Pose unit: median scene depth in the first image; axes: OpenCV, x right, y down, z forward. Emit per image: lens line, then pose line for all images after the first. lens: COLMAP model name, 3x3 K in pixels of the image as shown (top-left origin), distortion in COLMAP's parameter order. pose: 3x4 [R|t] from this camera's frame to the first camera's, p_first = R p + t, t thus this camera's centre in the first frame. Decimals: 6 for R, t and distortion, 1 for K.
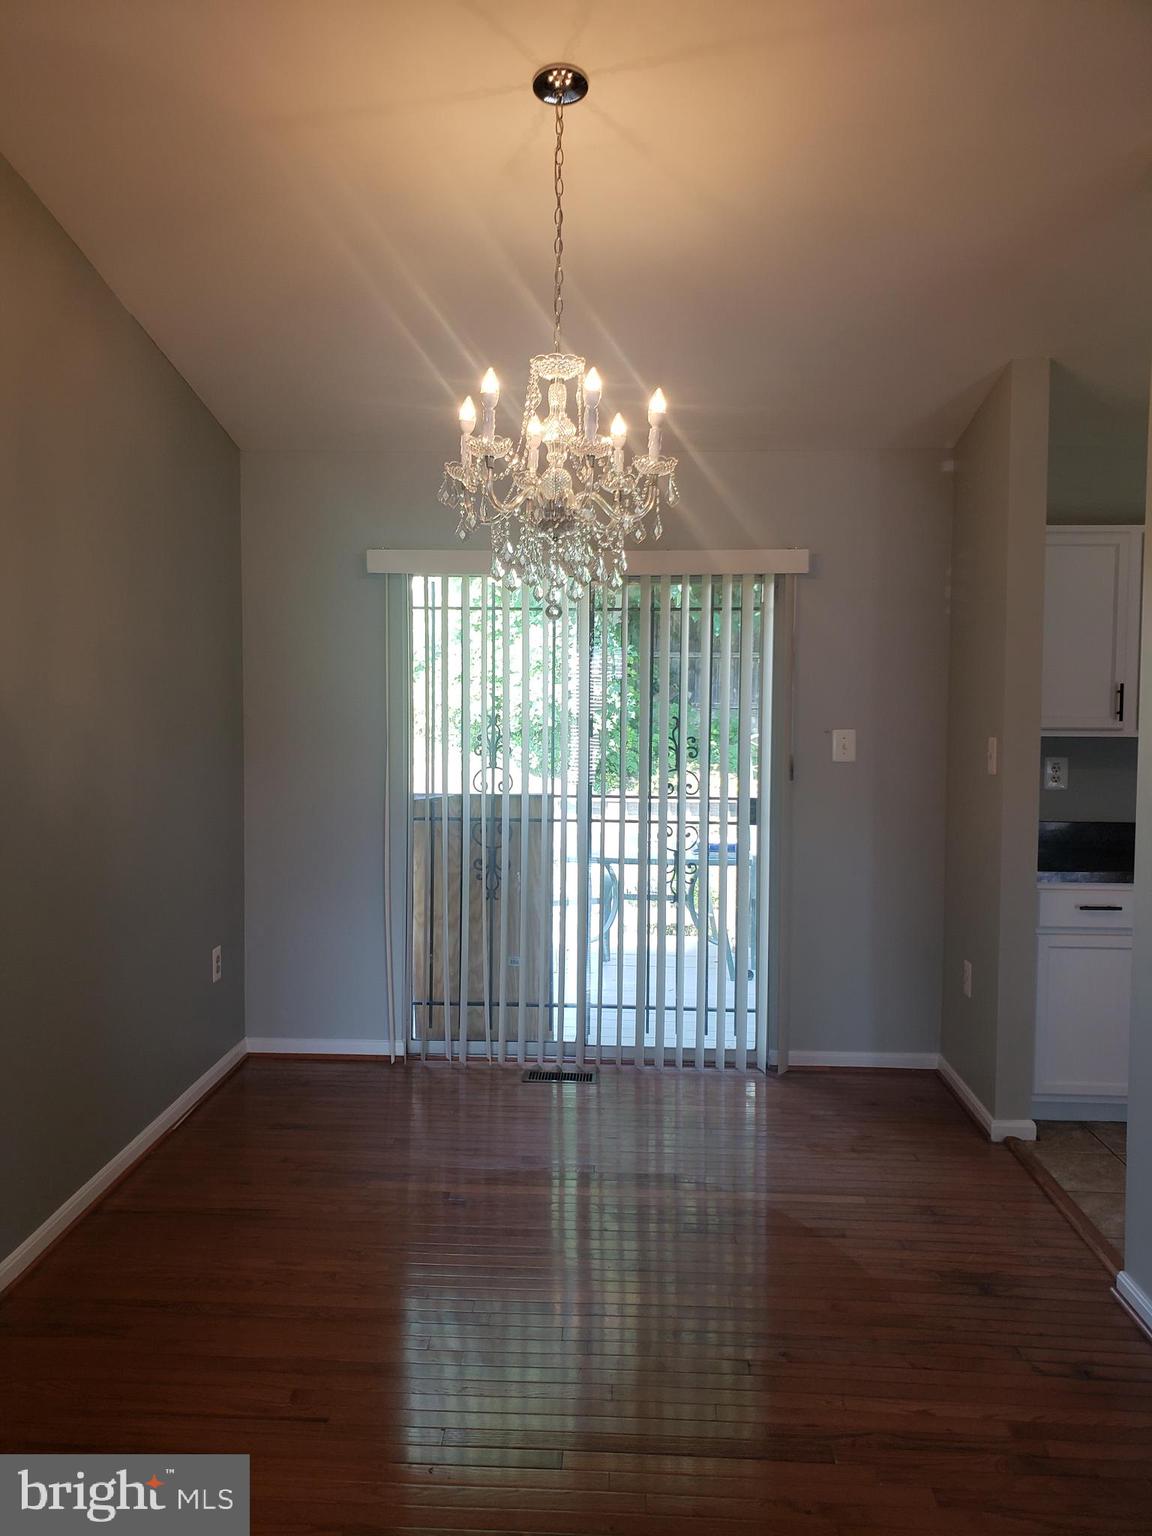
lens RADIAL K [[1190.6, 0, 576.0], [0, 1190.6, 768.0], [0, 0, 1]] dist [0.002566, 0.001707]
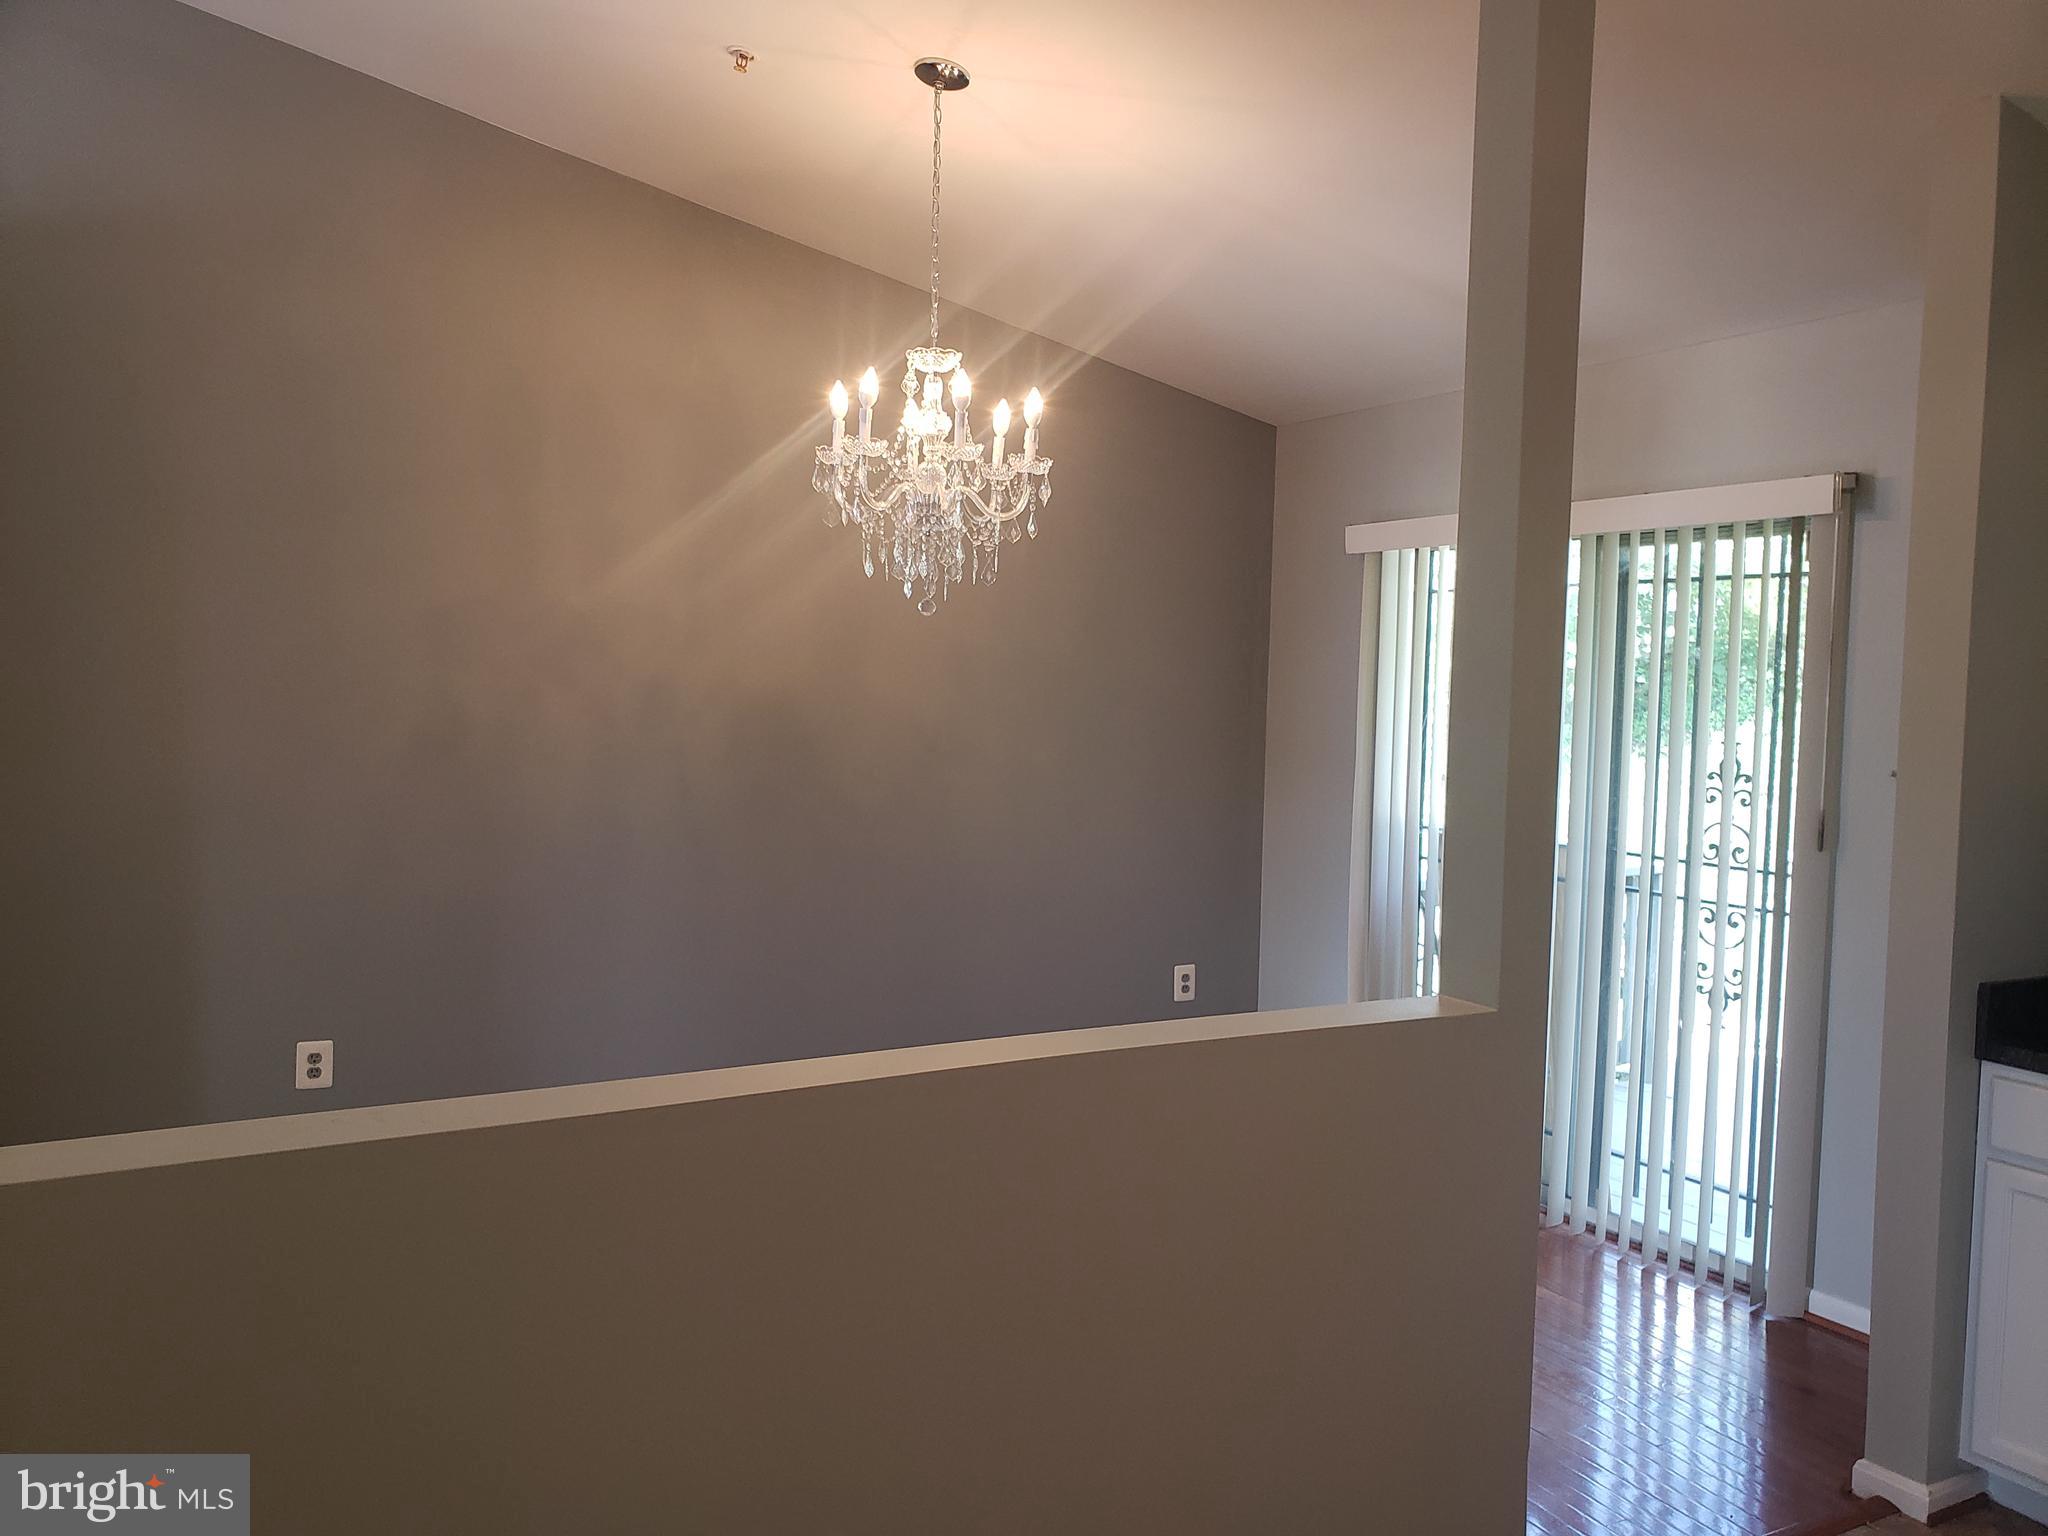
lens RADIAL K [[1587.5, 0, 1022.6], [0, 1587.5, 779.9], [0, 0, 1]] dist [0.002566, 0.001707]
pose [[0.540544, 0.059561, -0.839205, 1.155366], [-0.077691, 0.996763, 0.020701, -0.018431], [0.837721, 0.054008, 0.543421, 0.362630]]
